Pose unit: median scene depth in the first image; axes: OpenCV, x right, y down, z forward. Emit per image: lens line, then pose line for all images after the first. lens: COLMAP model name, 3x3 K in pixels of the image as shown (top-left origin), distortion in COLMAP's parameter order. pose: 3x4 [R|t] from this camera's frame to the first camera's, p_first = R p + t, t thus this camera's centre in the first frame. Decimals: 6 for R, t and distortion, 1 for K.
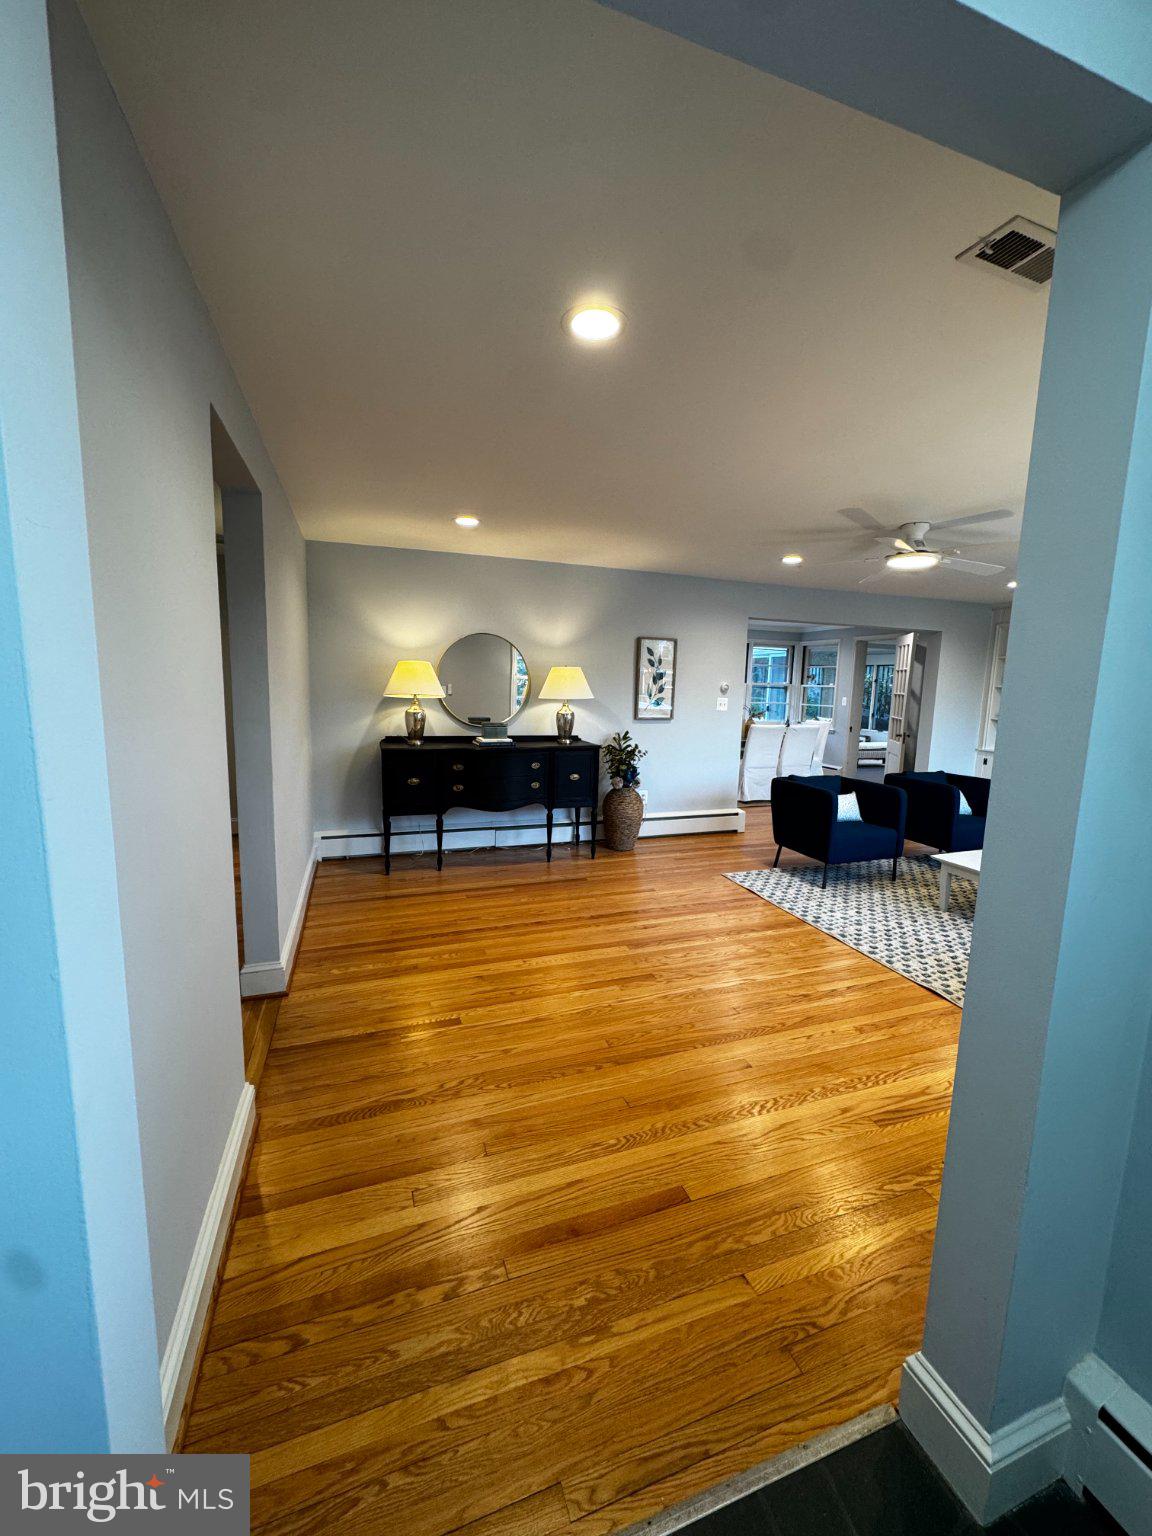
lens RADIAL K [[611.2, 0, 581.3], [0, 611.2, 766.7], [0, 0, 1]] dist [-0.002124, 0.000202]
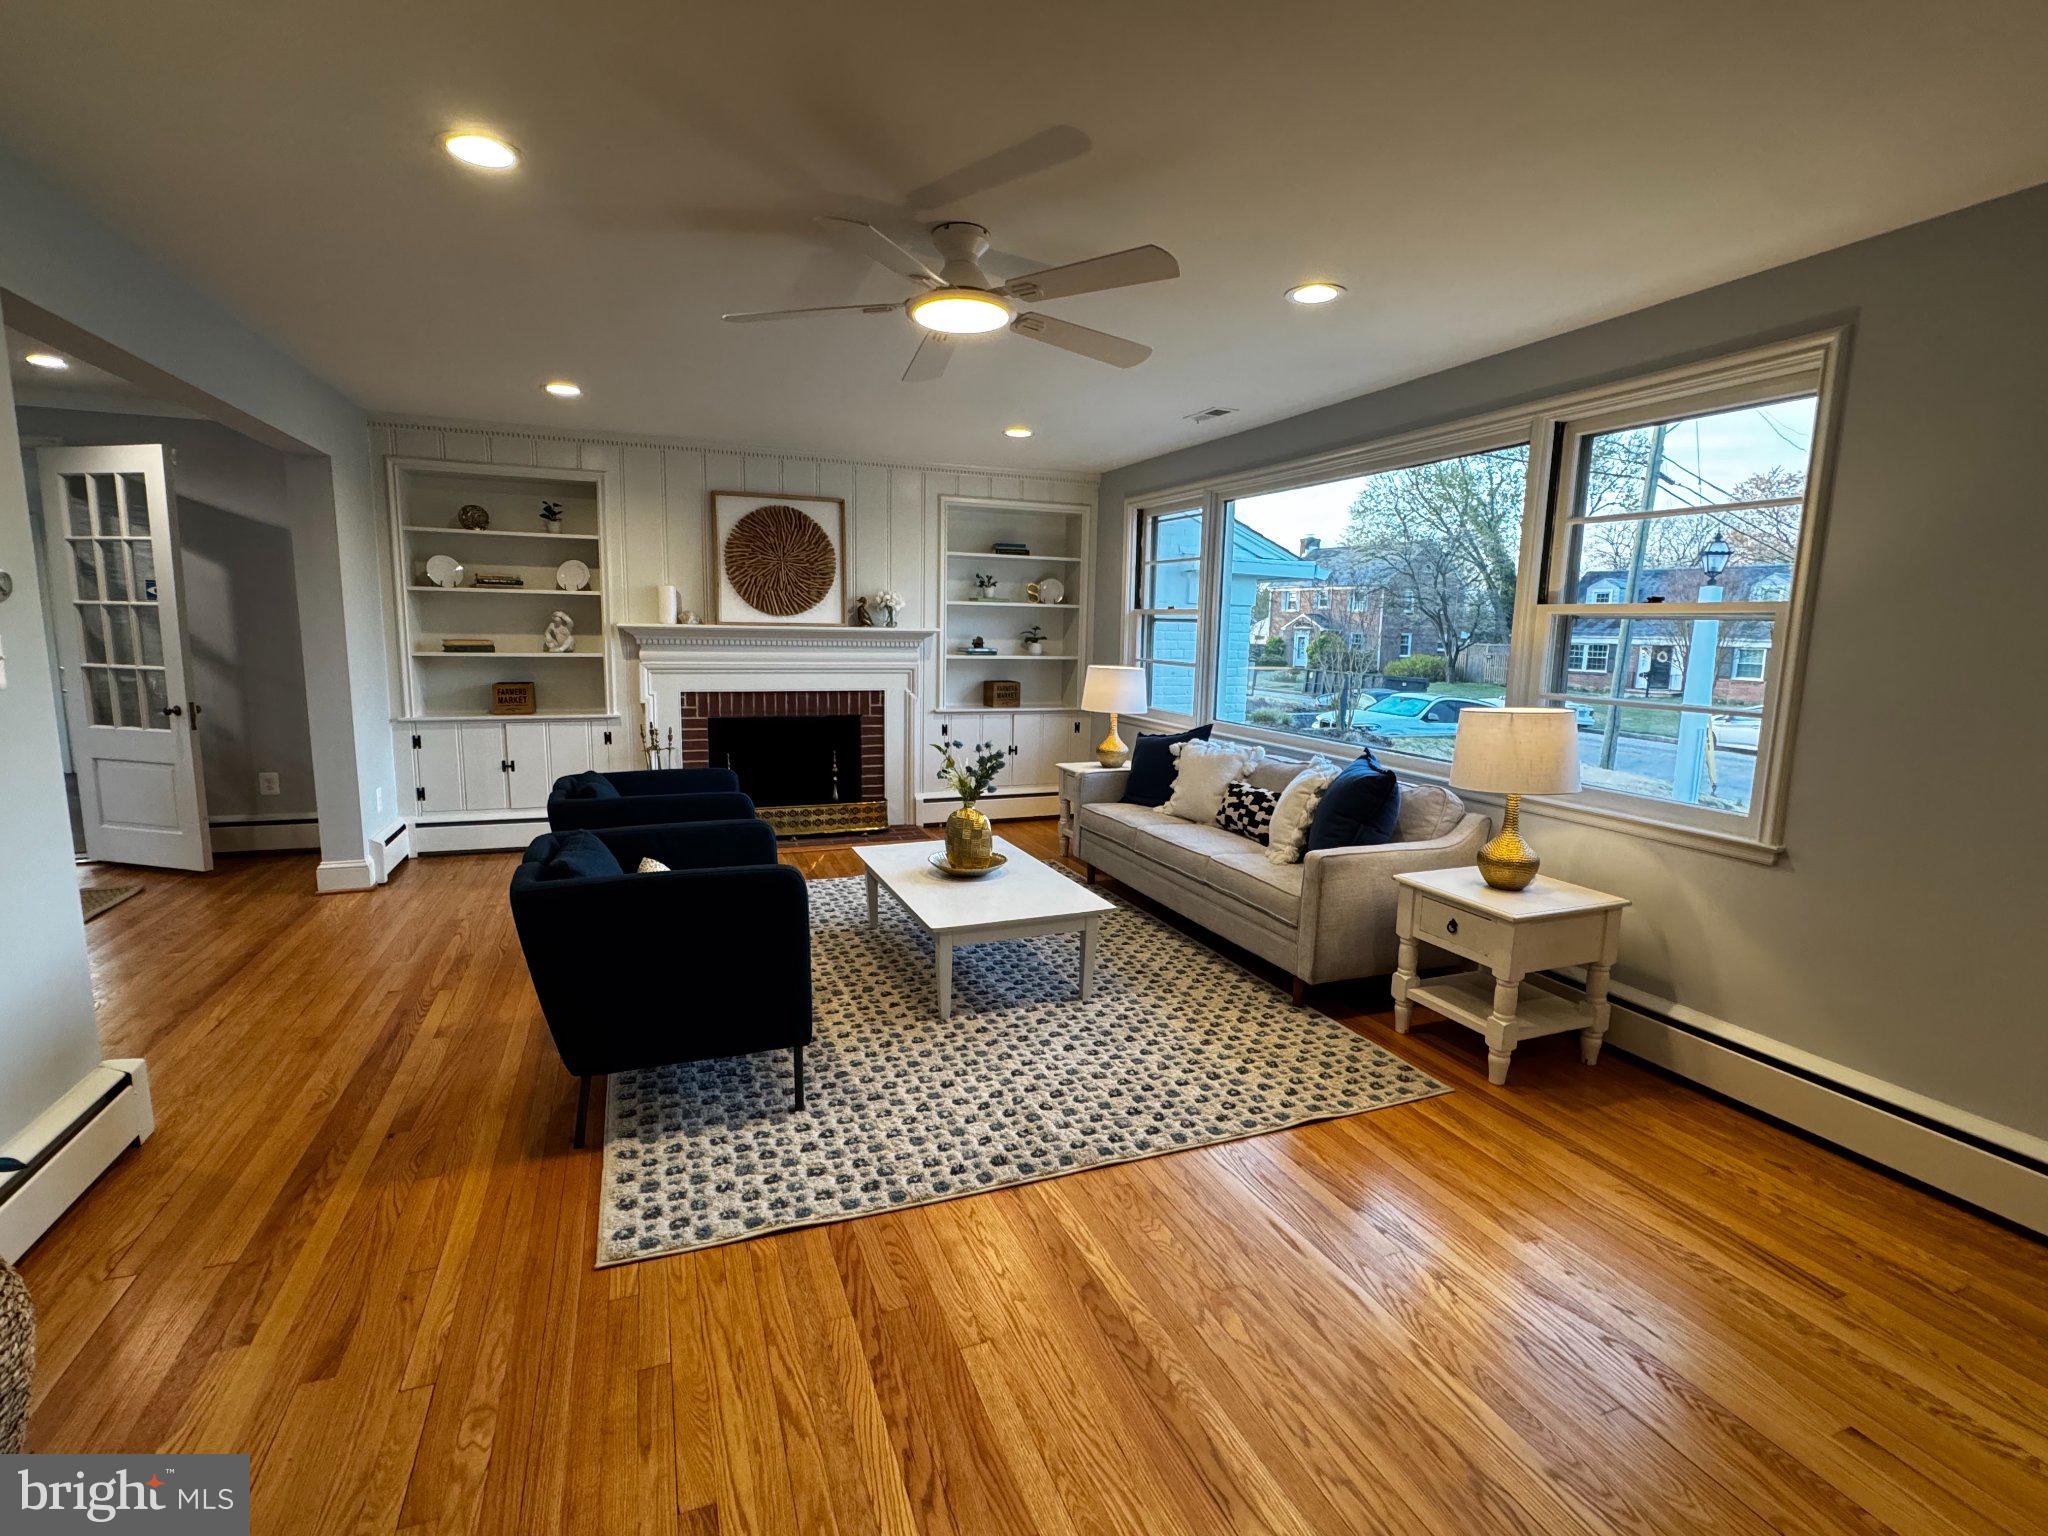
lens RADIAL K [[948.1, 0, 1043.4], [0, 948.1, 755.6], [0, 0, 1]] dist [-0.002968, 0.000976]
pose [[-0.029928, -0.164904, 0.985856, -0.160490], [0.114679, 0.979218, 0.167275, -0.099390], [-0.992952, 0.118063, -0.010395, 0.752922]]
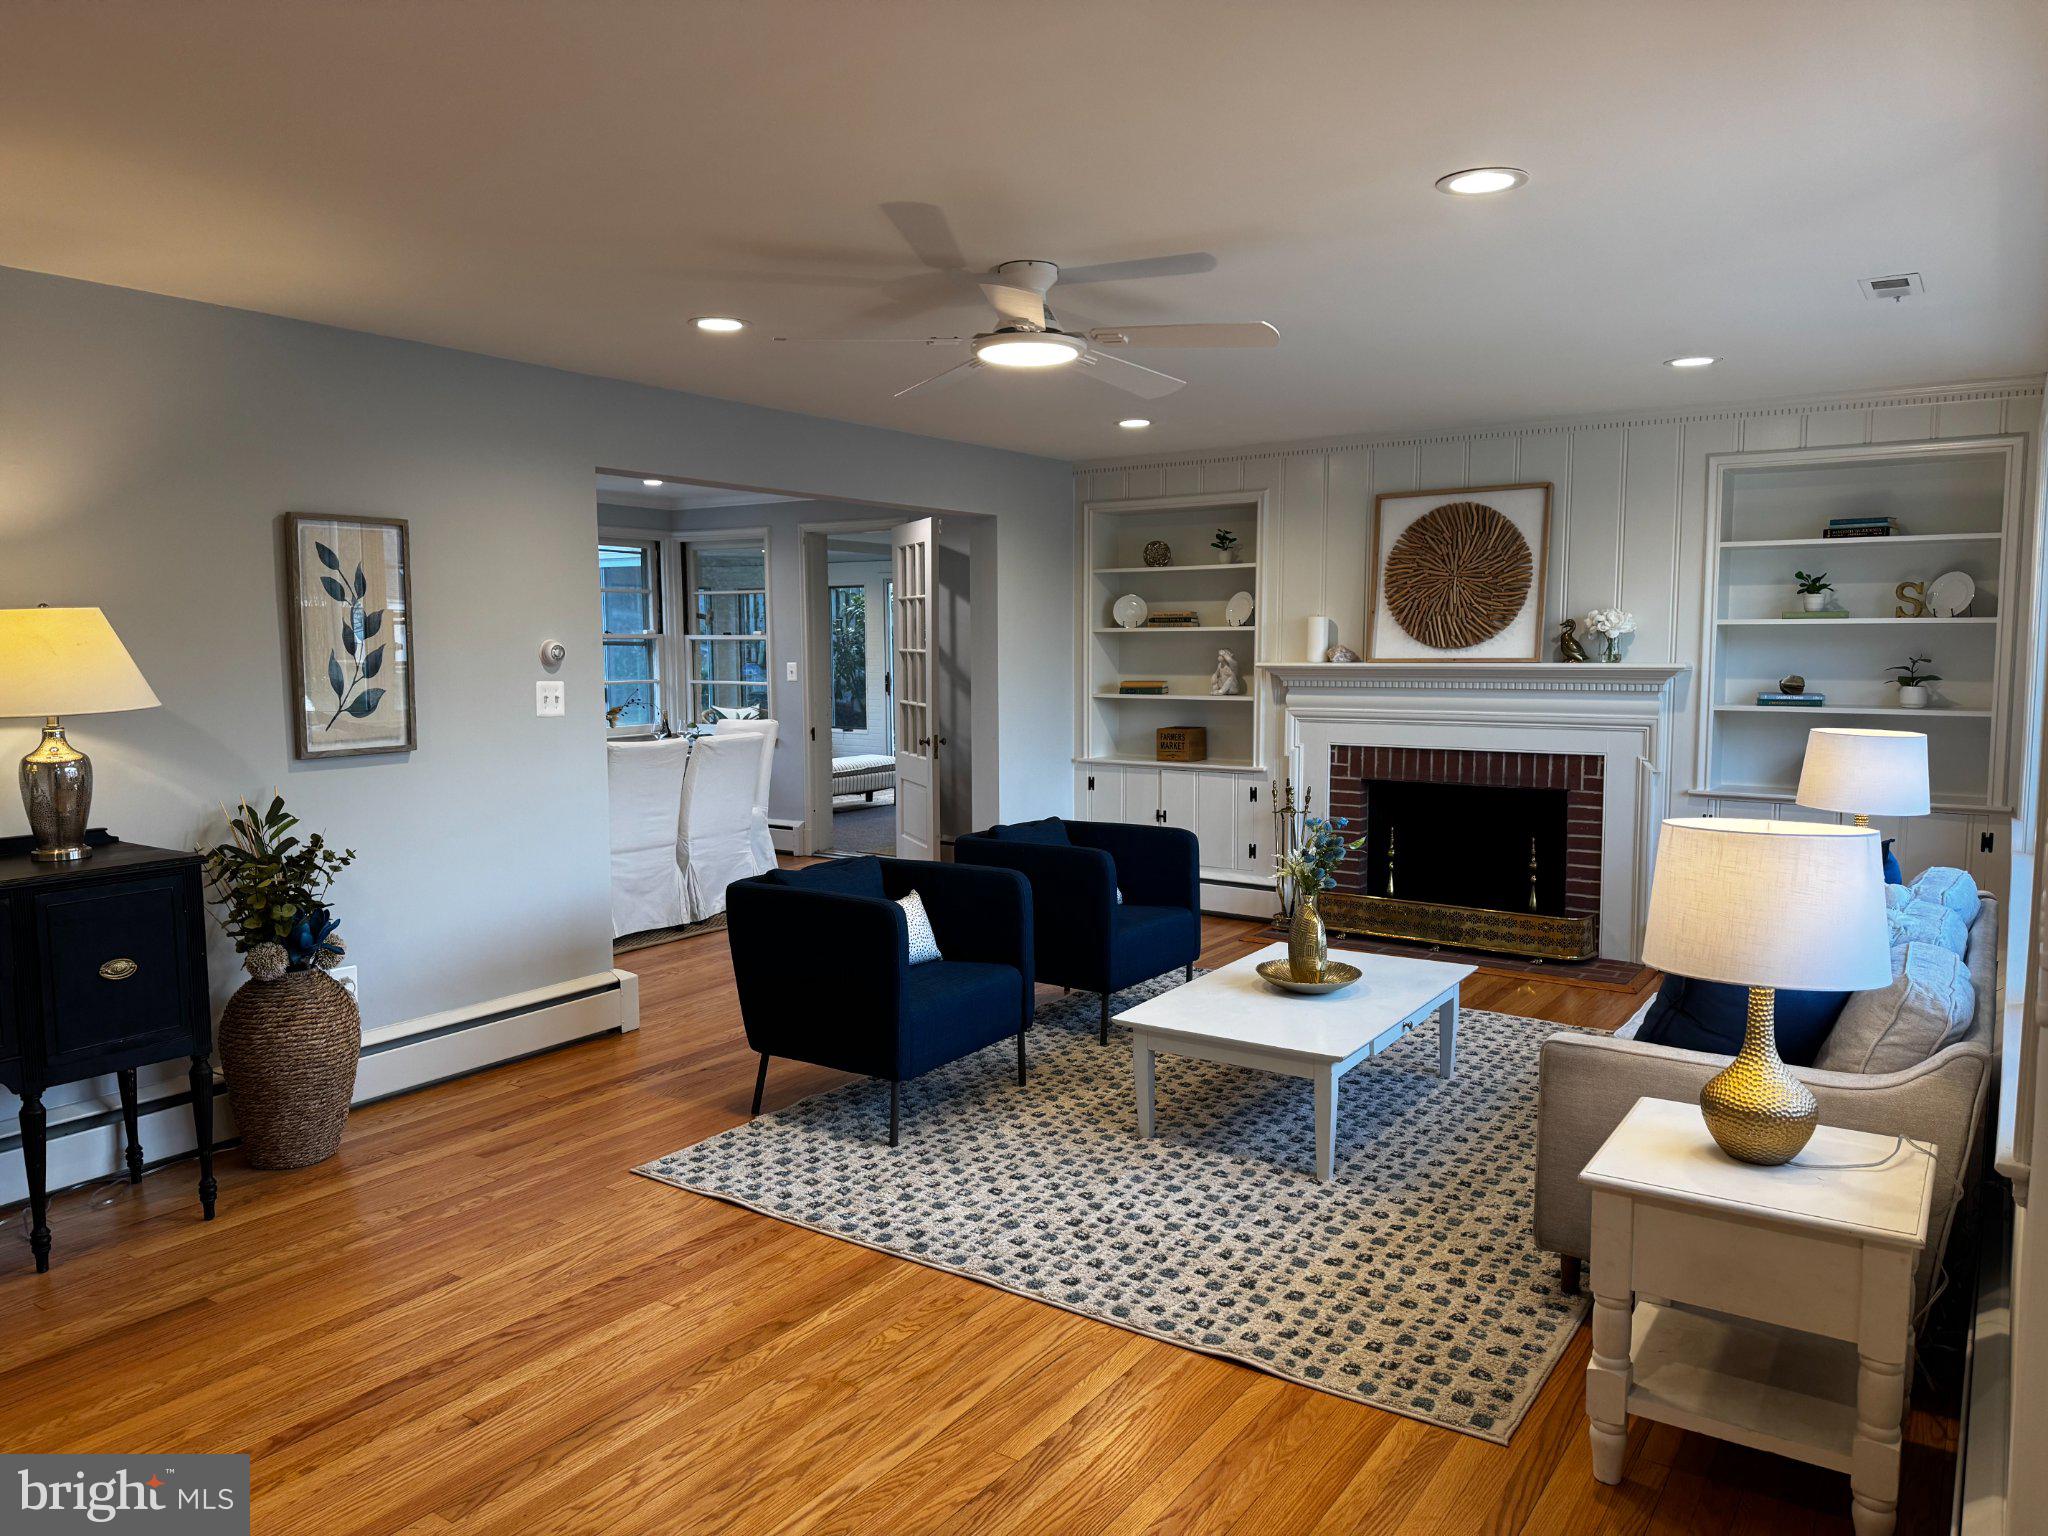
lens RADIAL K [[1423.3, 0, 1030.9], [0, 1423.3, 772.1], [0, 0, 1]] dist [0.061784, -0.070481]
pose [[0.811283, -0.085369, 0.578387, -0.048827], [0.105188, 0.994452, -0.000764, -0.031849], [-0.575113, 0.061459, 0.815762, 0.150839]]
